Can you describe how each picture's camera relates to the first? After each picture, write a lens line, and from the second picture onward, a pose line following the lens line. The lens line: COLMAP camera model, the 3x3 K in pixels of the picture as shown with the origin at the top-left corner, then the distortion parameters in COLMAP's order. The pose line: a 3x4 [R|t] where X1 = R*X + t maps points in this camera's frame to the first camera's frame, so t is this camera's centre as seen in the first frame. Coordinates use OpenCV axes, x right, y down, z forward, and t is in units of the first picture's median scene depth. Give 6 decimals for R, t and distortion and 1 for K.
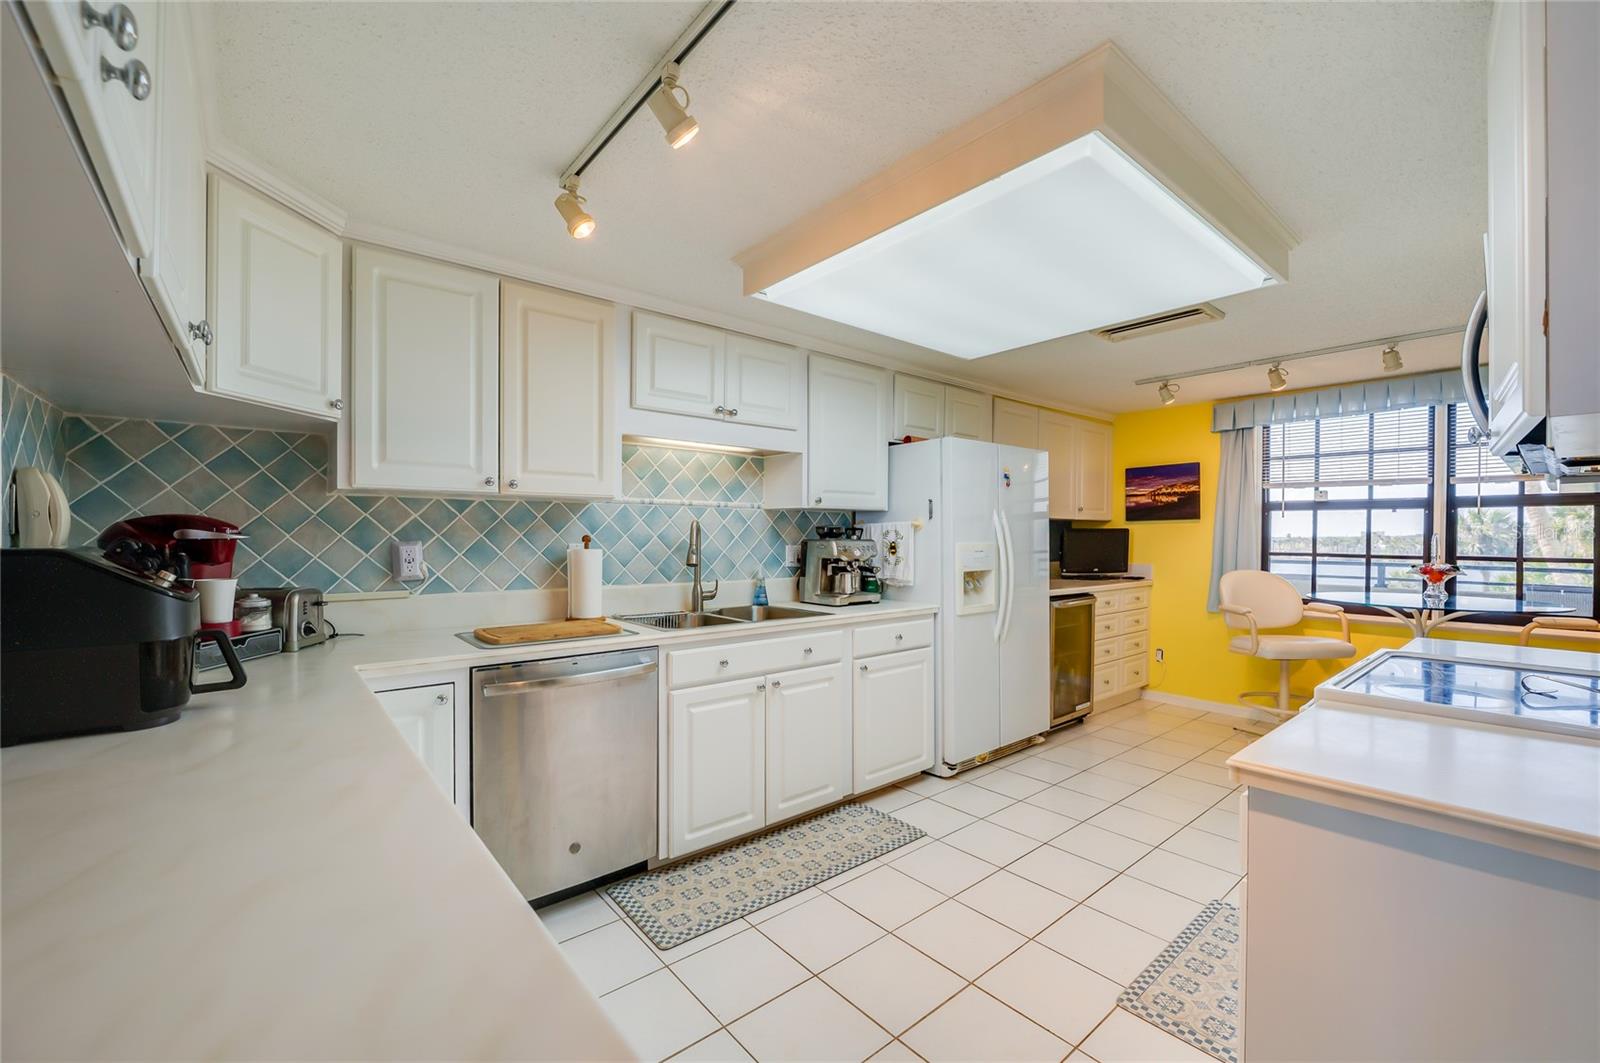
lens RADIAL K [[663.2, 0, 800.6], [0, 663.2, 538.5], [0, 0, 1]] dist [-0.010936, 0.000198]
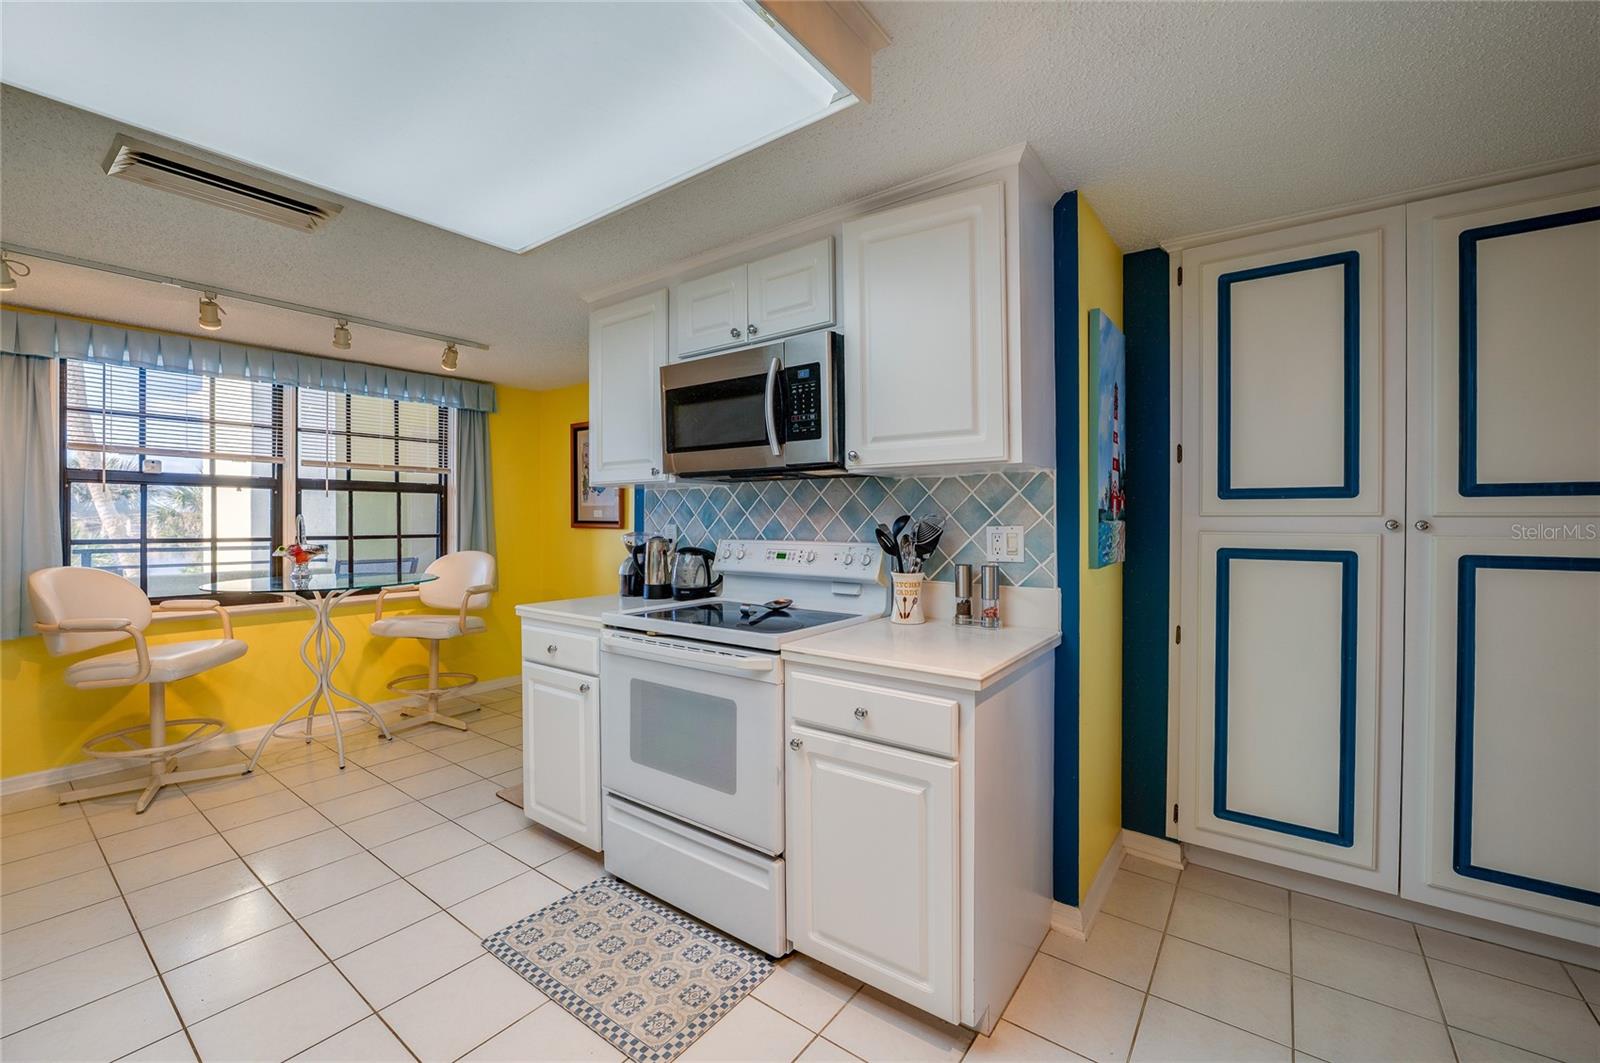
lens RADIAL K [[642.6, 0, 809.5], [0, 642.6, 521.5], [0, 0, 1]] dist [-0.010629, 0.000177]
pose [[-0.234457, -0.008652, 0.972088, -0.156991], [0.005861, 0.999930, 0.010313, -0.001913], [-0.972109, 0.008115, -0.234389, 0.447901]]
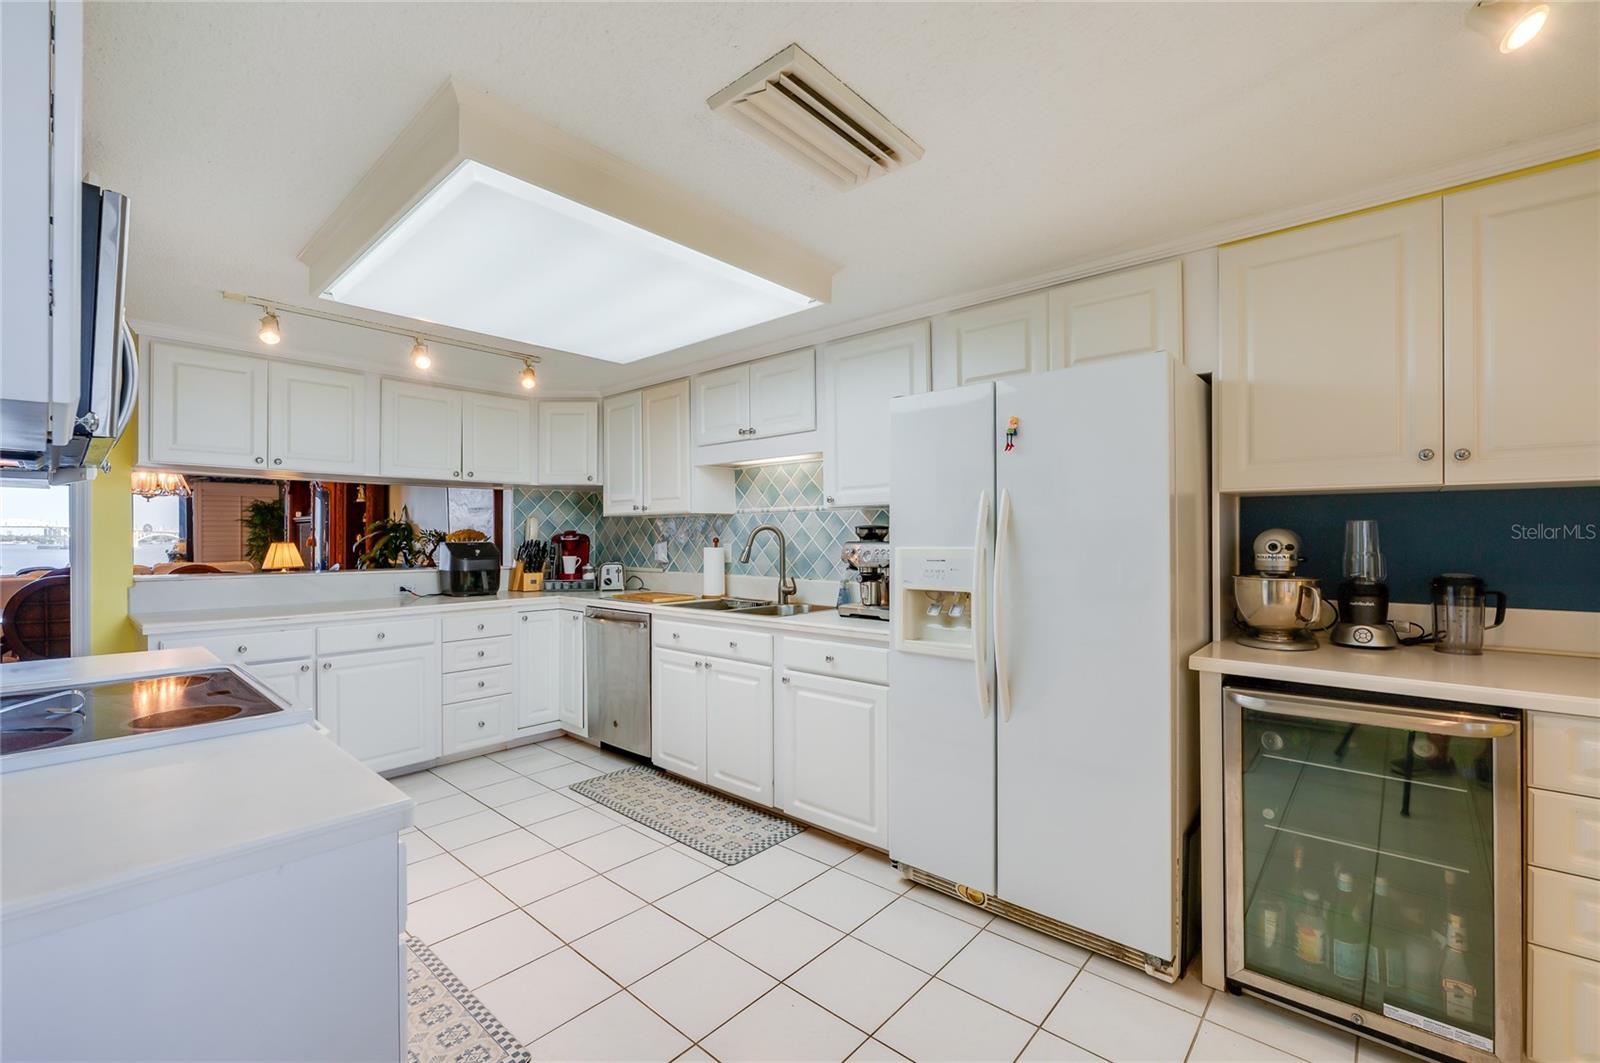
lens RADIAL K [[673.0, 0, 800.0], [0, 673.0, 531.5], [0, 0, 1]] dist [-0.012536, 0.000496]
pose [[0.143576, -0.011417, -0.989573, 0.796594], [-0.001262, 0.999931, -0.011720, -0.001046], [0.989639, 0.002932, 0.143551, 0.681554]]
